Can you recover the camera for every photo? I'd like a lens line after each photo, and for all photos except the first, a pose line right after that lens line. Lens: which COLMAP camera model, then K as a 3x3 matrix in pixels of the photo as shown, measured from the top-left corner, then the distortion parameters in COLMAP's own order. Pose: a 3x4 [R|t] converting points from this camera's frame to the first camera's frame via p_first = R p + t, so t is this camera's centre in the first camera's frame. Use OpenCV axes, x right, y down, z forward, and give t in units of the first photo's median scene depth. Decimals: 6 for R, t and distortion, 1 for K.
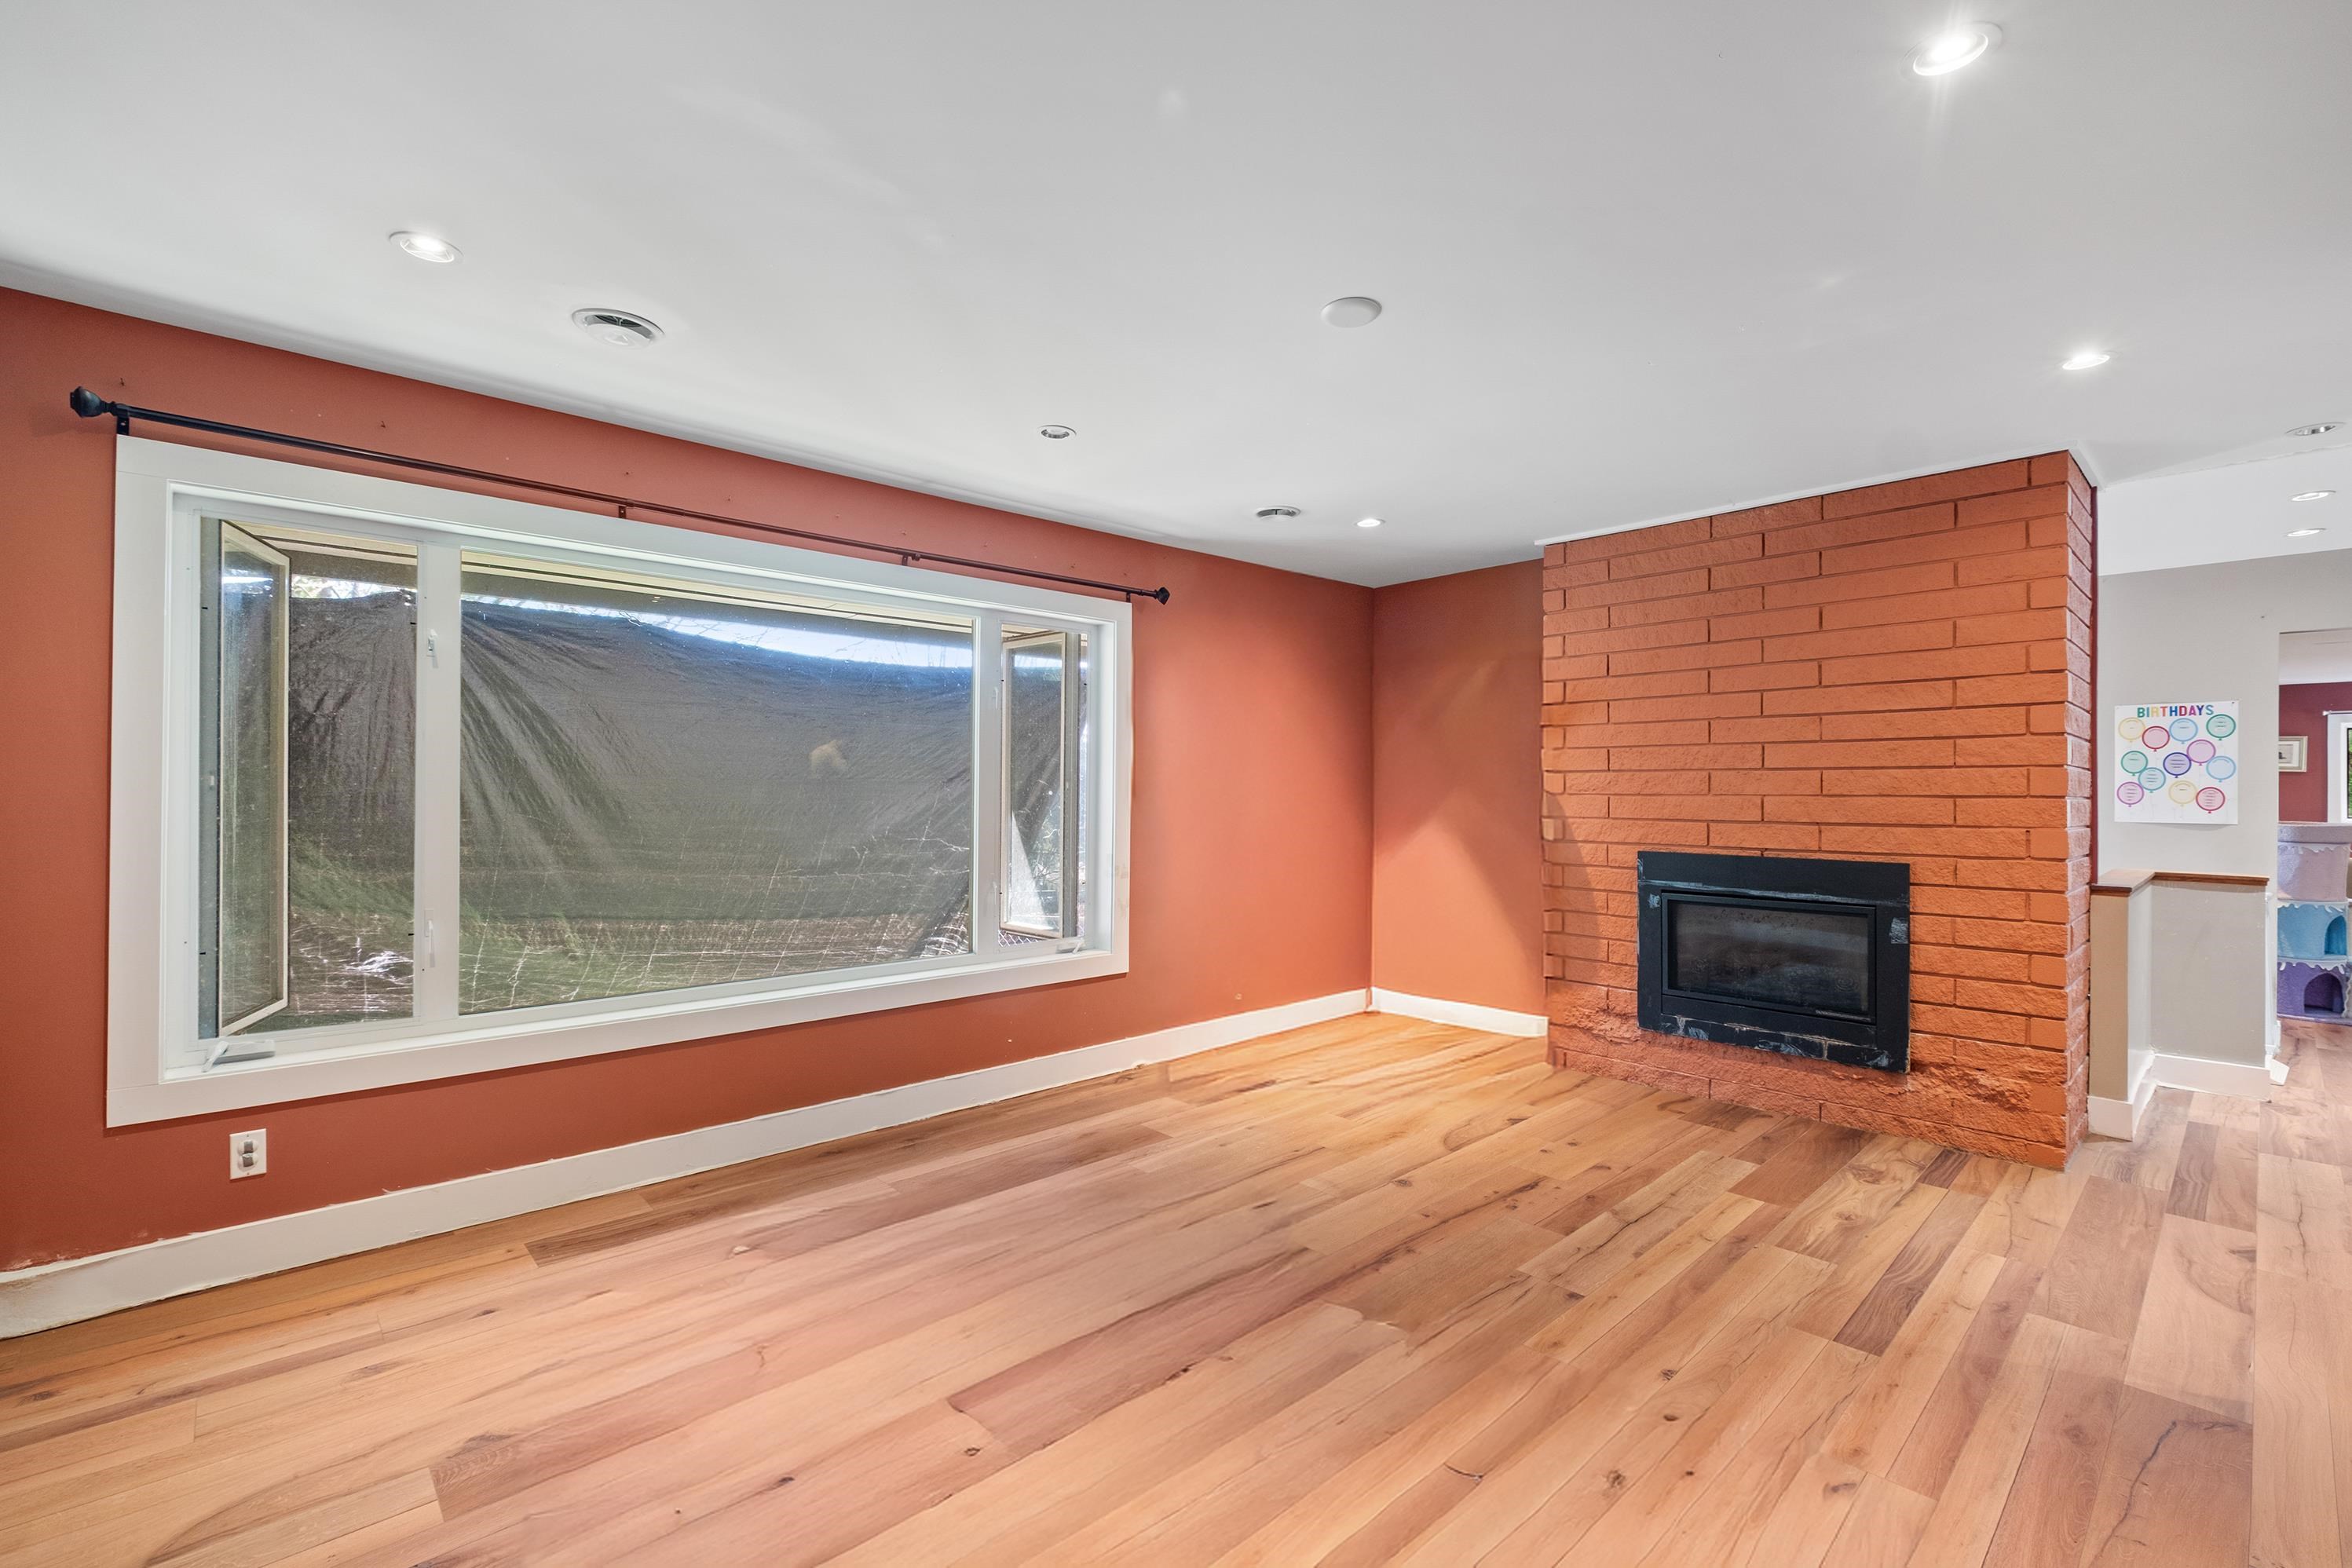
lens RADIAL K [[1030.6, 0, 1173.1], [0, 1030.6, 782.7], [0, 0, 1]] dist [0.002105, -0.002323]
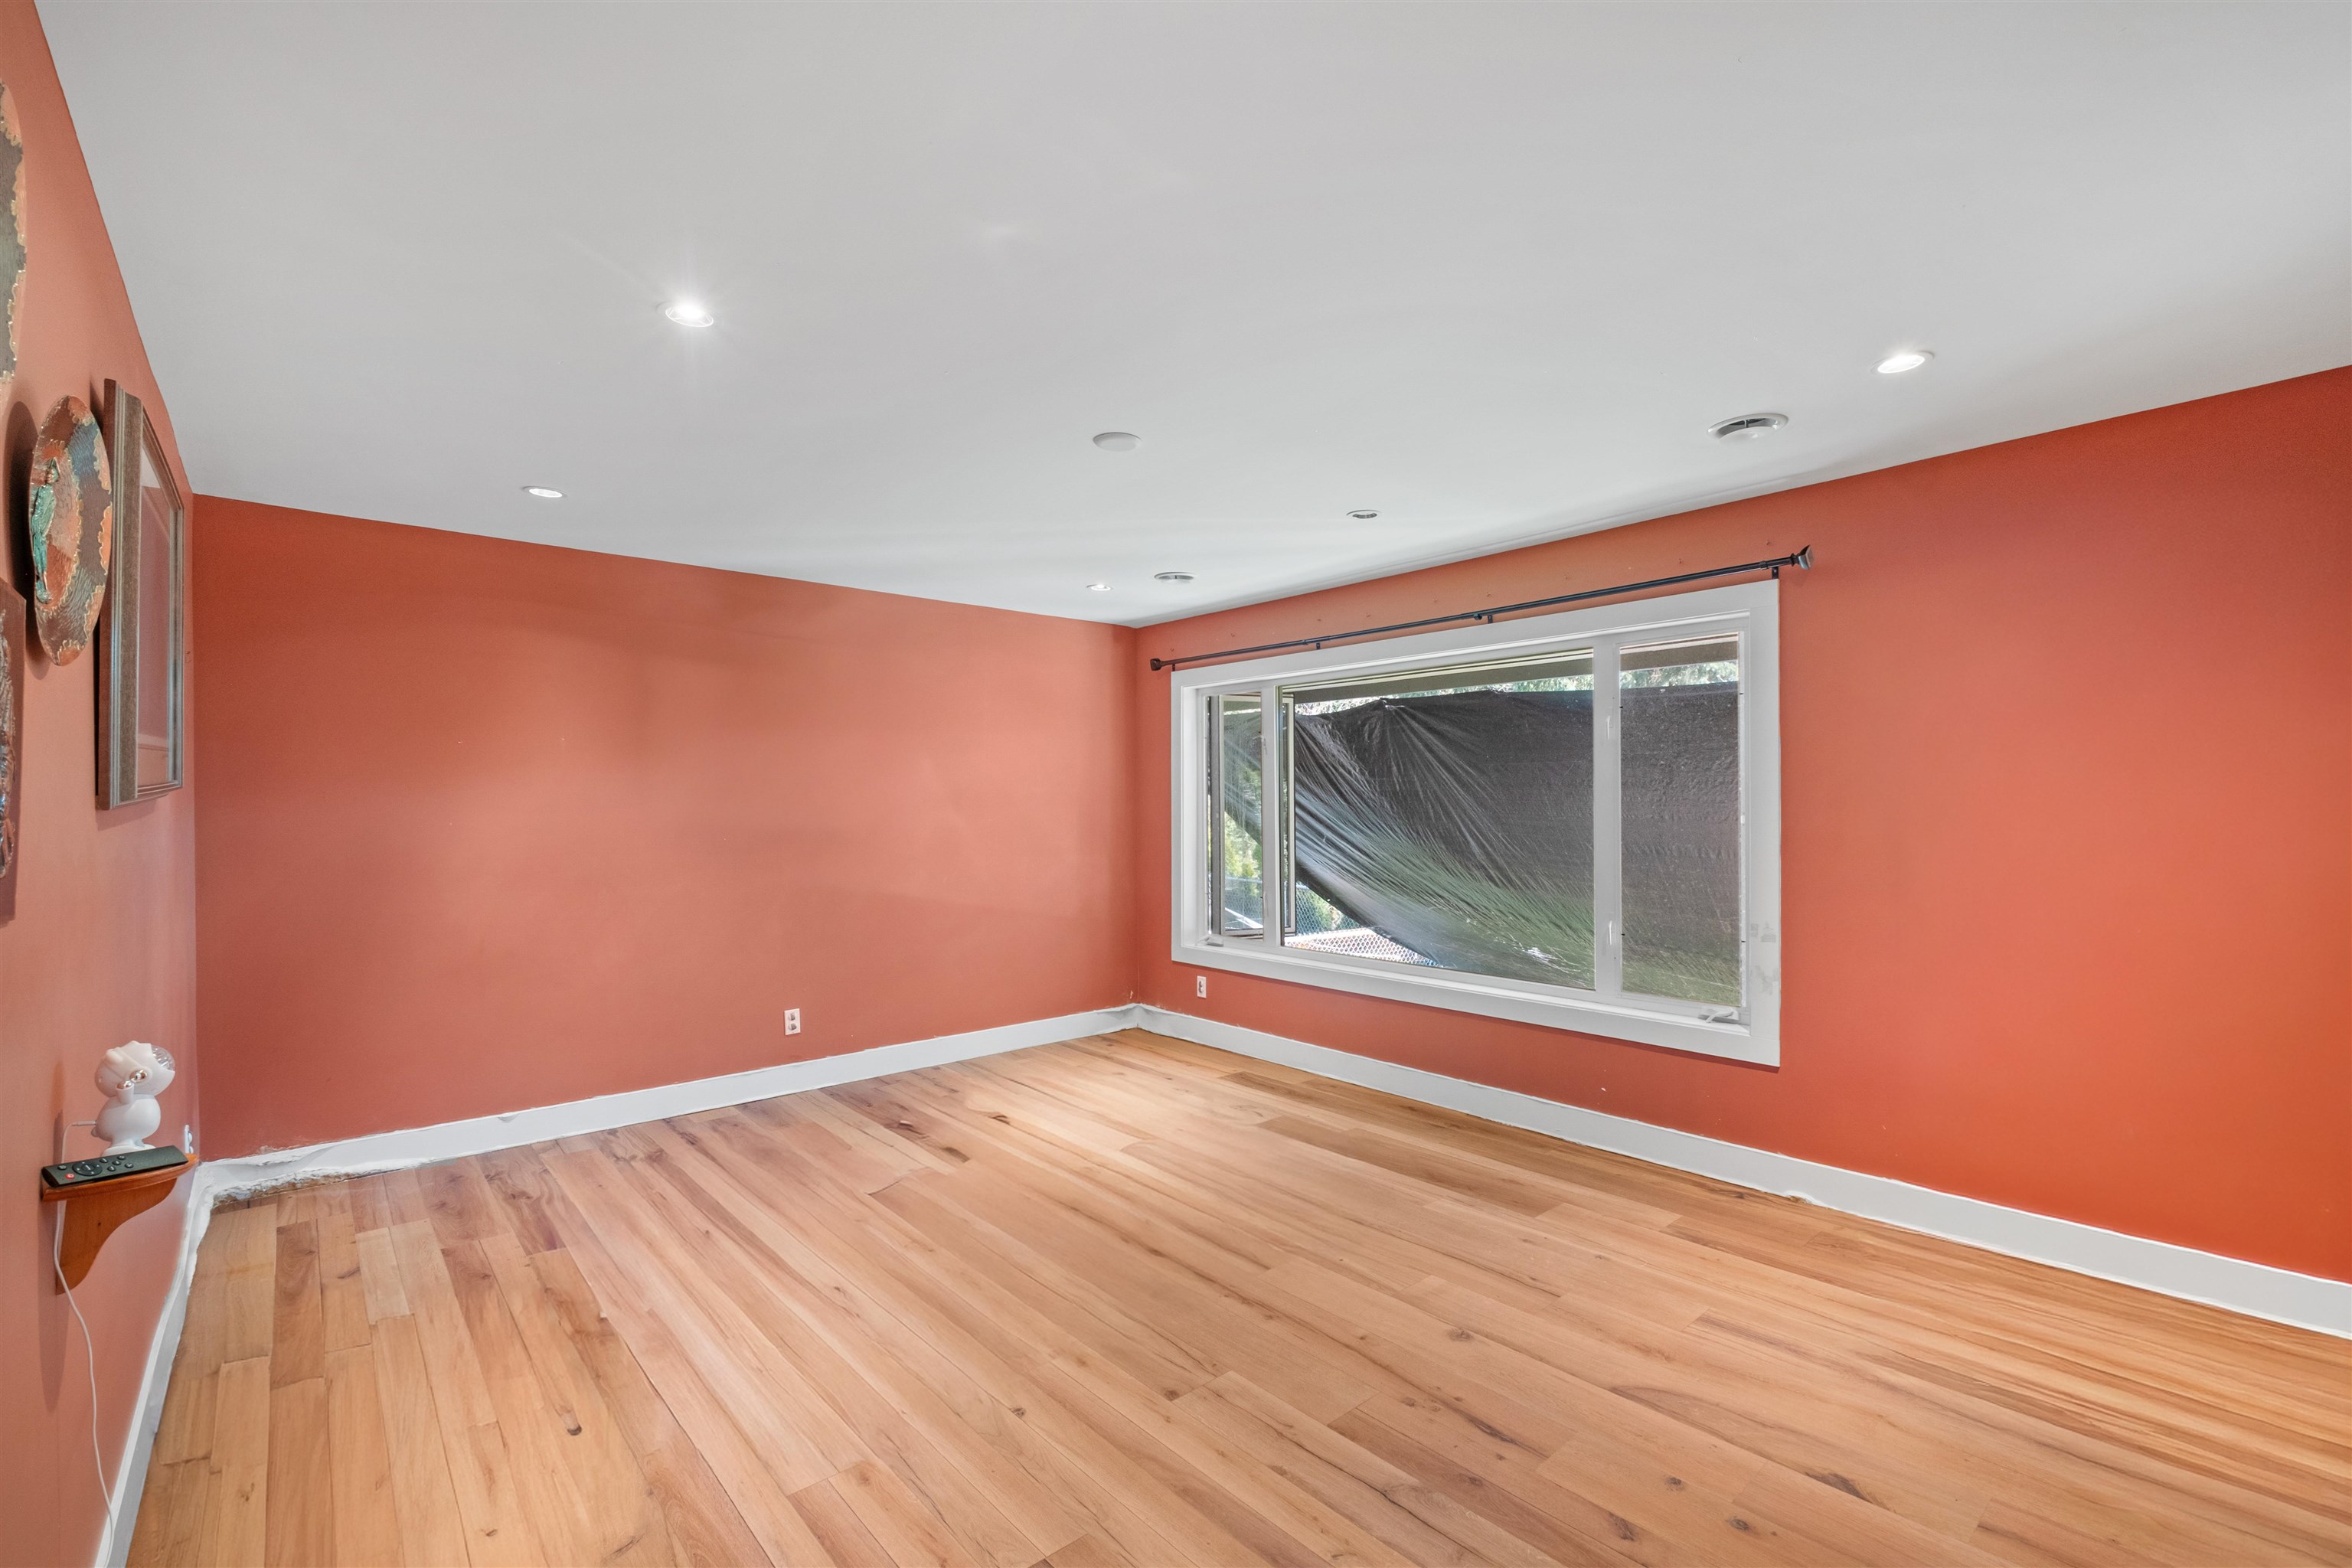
lens RADIAL K [[1030.7, 0, 1174.8], [0, 1030.7, 797.9], [0, 0, 1]] dist [0.002105, -0.002323]
pose [[-0.040184, -0.008384, -0.999157, 0.992699], [0.010556, 0.999905, -0.008814, -0.016236], [0.999137, -0.010902, -0.040091, 0.796049]]
